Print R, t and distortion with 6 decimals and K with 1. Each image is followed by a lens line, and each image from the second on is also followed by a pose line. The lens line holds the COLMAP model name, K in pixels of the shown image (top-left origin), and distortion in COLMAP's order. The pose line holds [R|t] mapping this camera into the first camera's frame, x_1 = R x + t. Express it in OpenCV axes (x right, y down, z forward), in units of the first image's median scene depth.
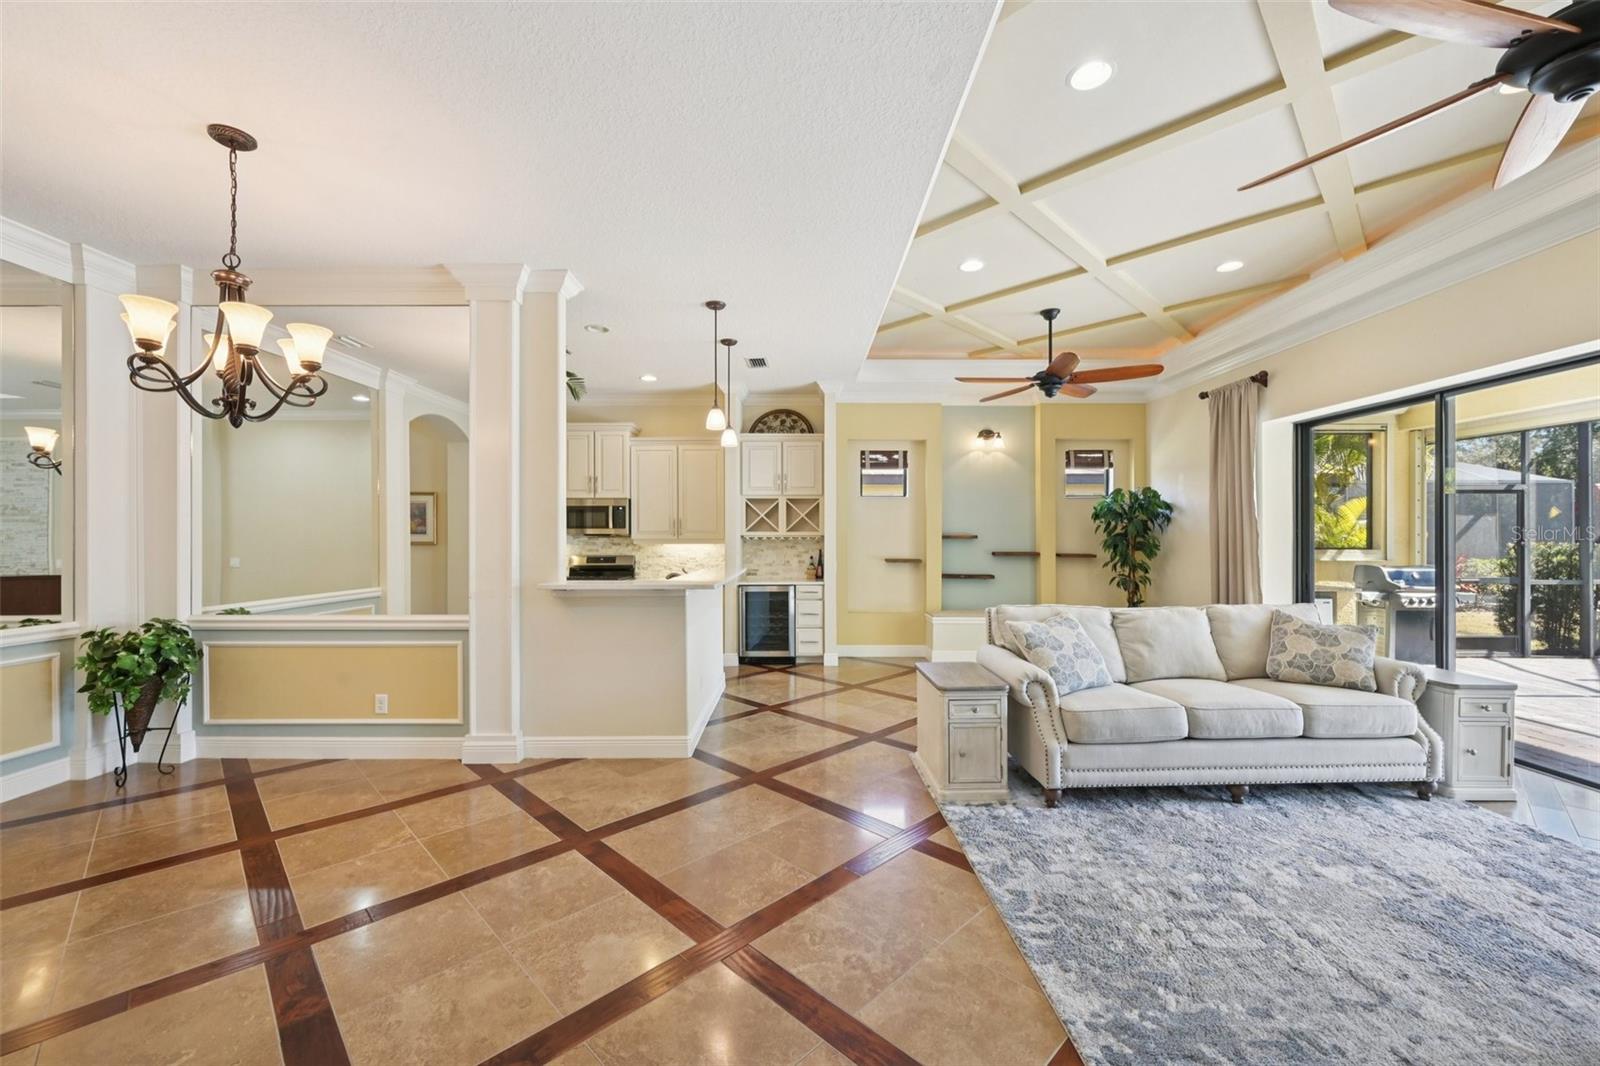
lens RADIAL K [[637.0, 0, 803.8], [0, 637.0, 540.4], [0, 0, 1]] dist [-0.000930, 0.000286]
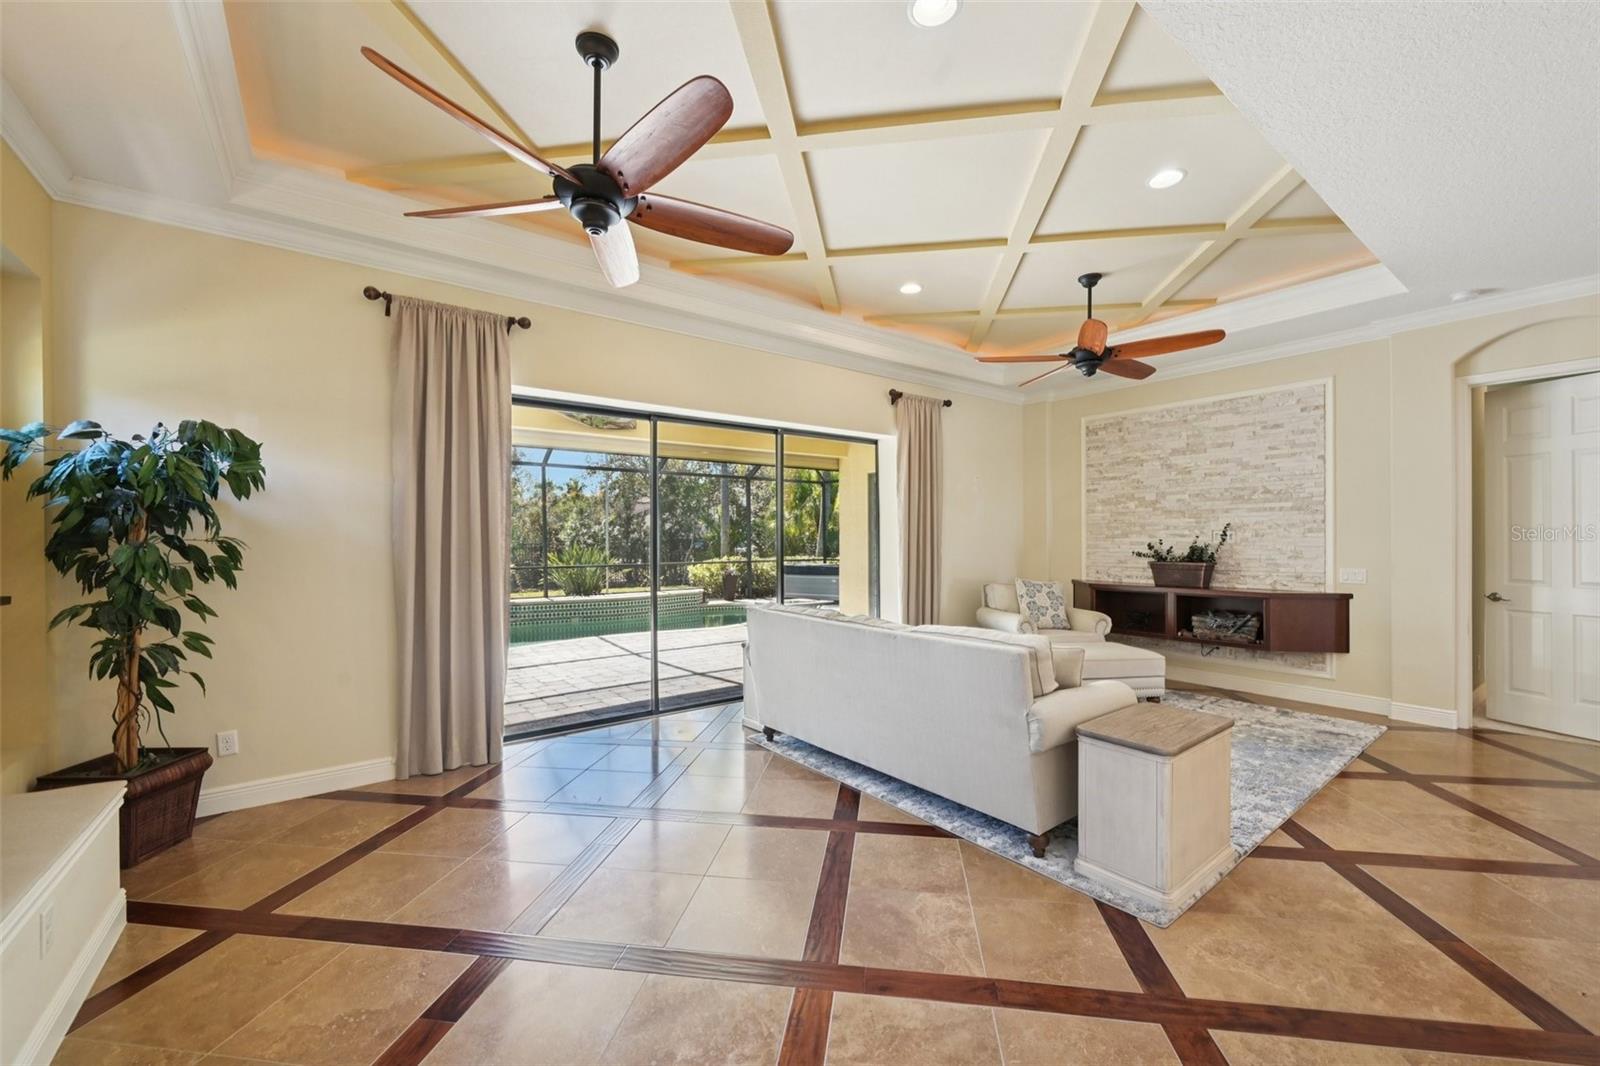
lens RADIAL K [[637.0, 0, 804.3], [0, 637.0, 540.0], [0, 0, 1]] dist [-0.000930, 0.000286]
pose [[-0.599986, 0.002367, 0.800007, -0.086619], [0.006885, 0.999974, 0.002204, -0.007366], [-0.799981, 0.006831, -0.599987, 1.449086]]
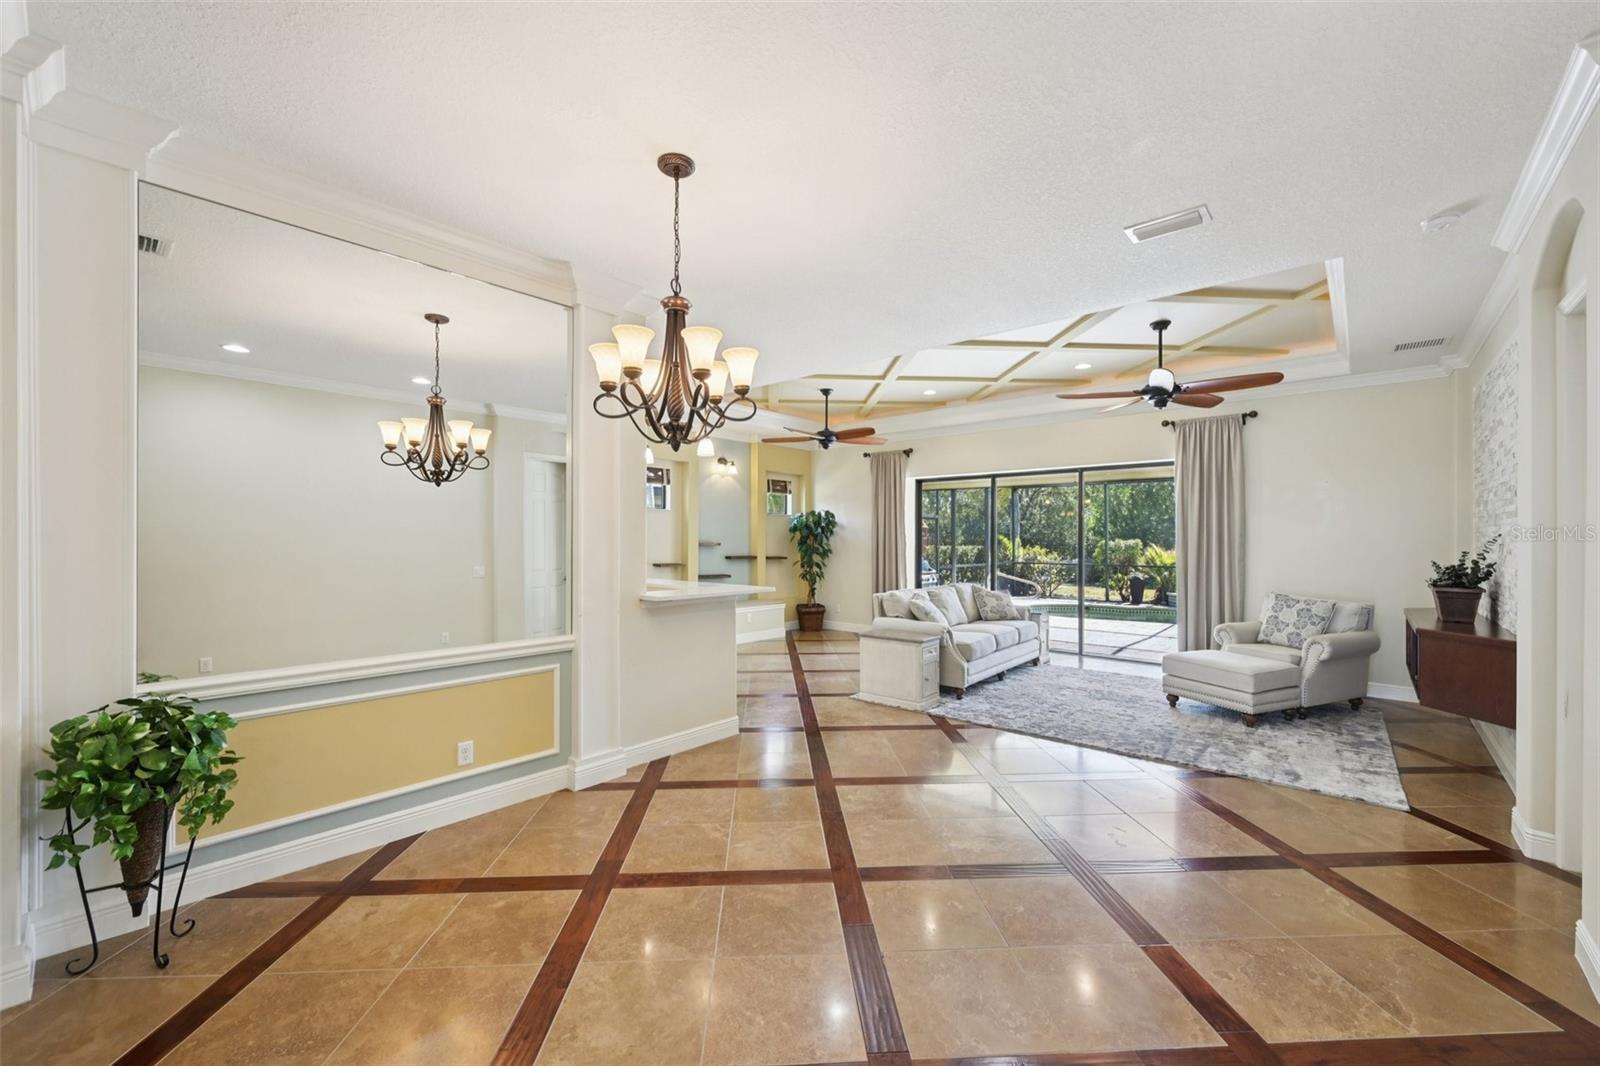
lens RADIAL K [[637.0, 0, 804.0], [0, 637.0, 539.4], [0, 0, 1]] dist [-0.000930, 0.000286]
pose [[0.660253, 0.002756, 0.751039, -0.913829], [-0.001959, 0.999996, -0.001947, -0.021612], [-0.751041, -0.000186, 0.660255, 0.103198]]
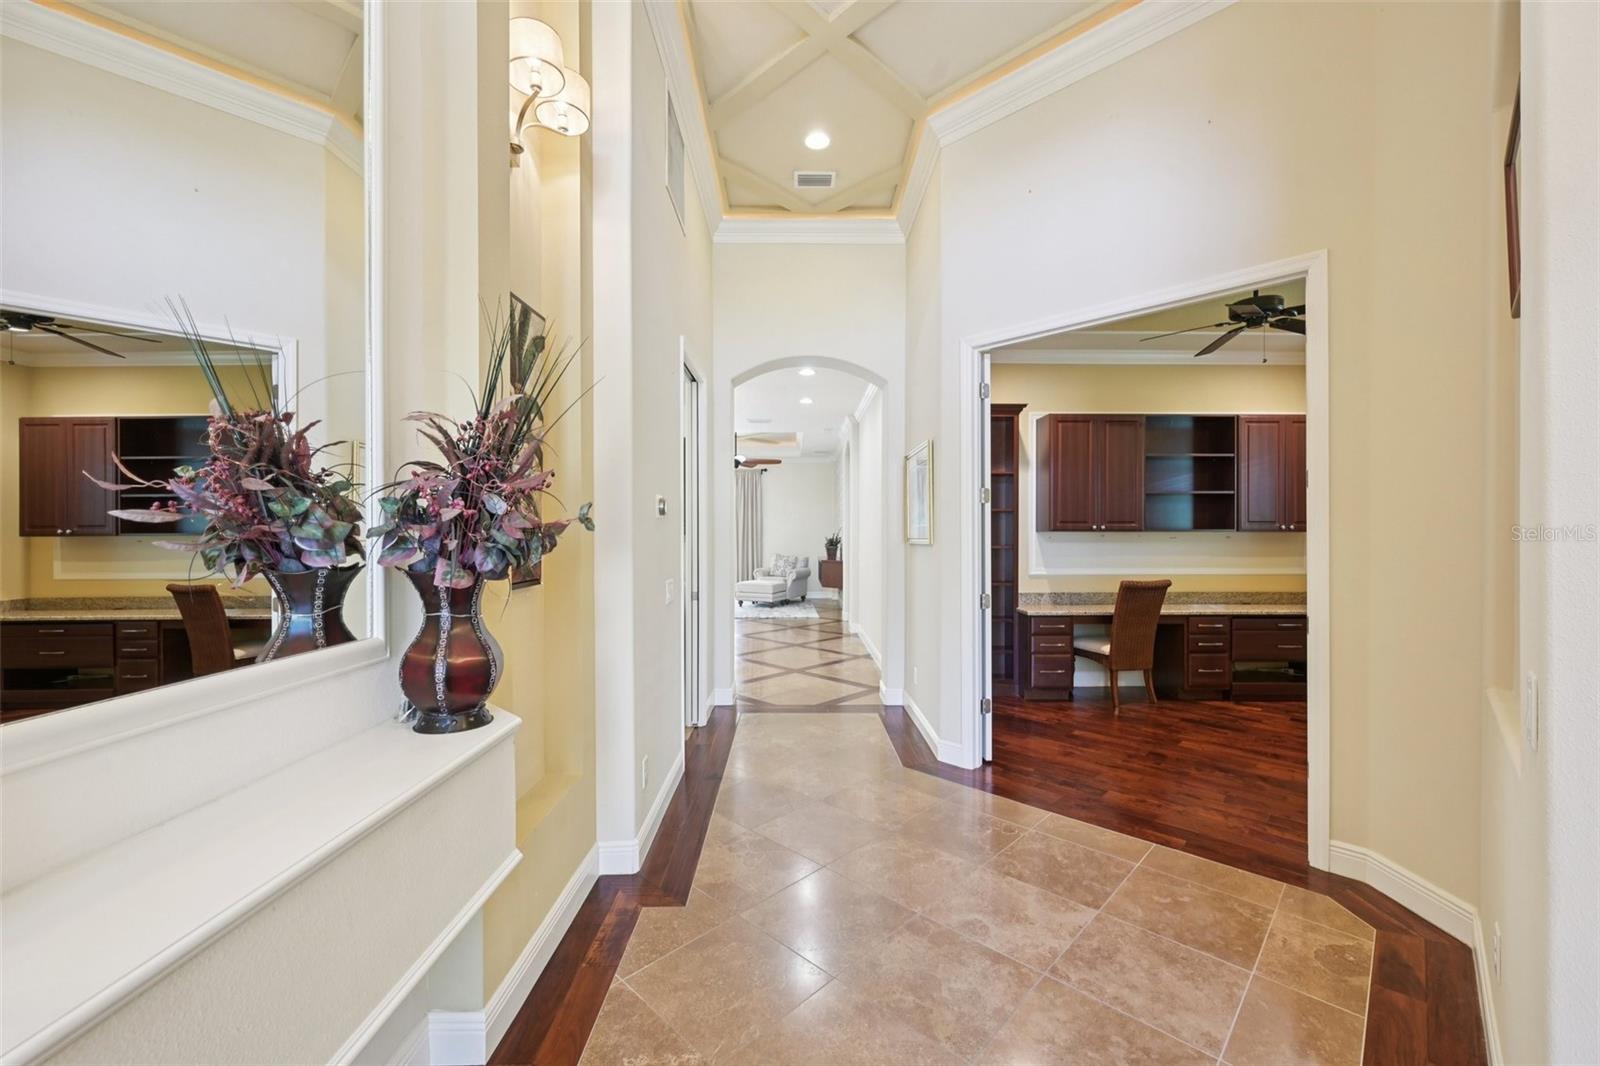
lens RADIAL K [[637.0, 0, 795.2], [0, 637.0, 533.9], [0, 0, 1]] dist [-0.000930, 0.000286]
pose [[-0.002950, -0.001311, 0.999995, -2.223603], [0.003177, 0.999994, 0.001320, -0.009278], [-0.999991, 0.003181, -0.002946, 0.159787]]
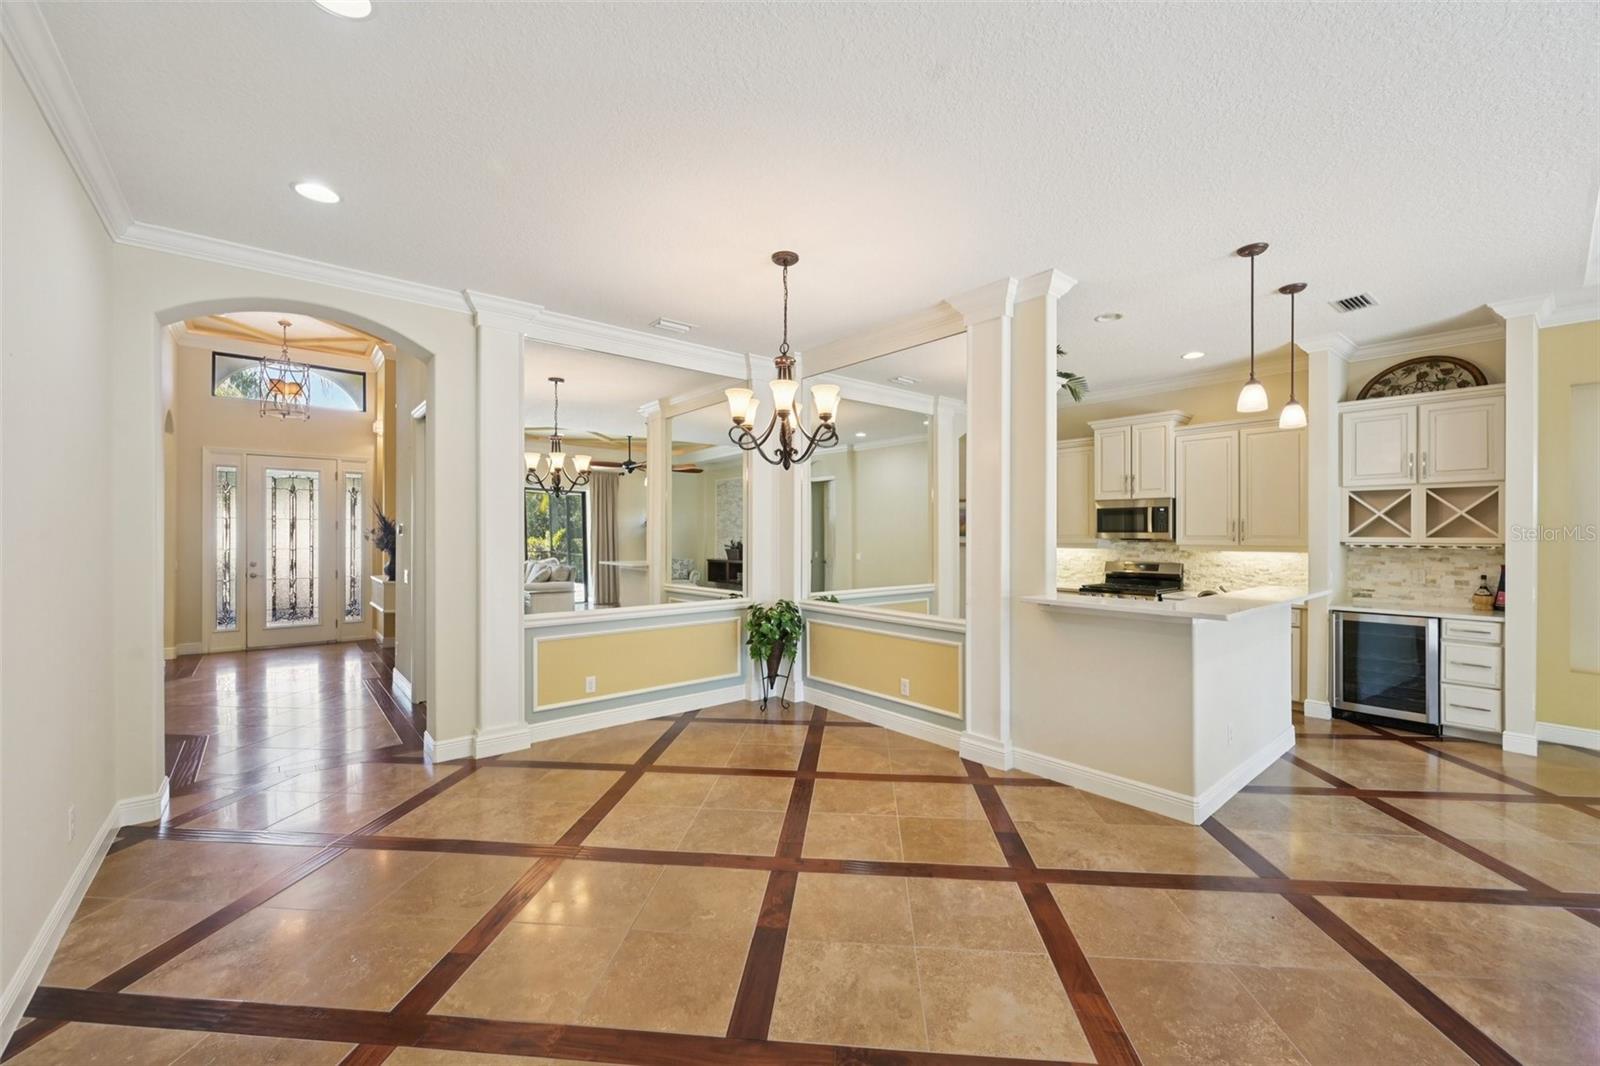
lens RADIAL K [[637.0, 0, 797.4], [0, 637.0, 535.8], [0, 0, 1]] dist [-0.000930, 0.000286]
pose [[0.639359, 0.004756, -0.768893, 0.103804], [-0.003884, 0.999988, 0.002957, -0.023630], [0.768898, 0.001096, 0.639370, 0.085440]]
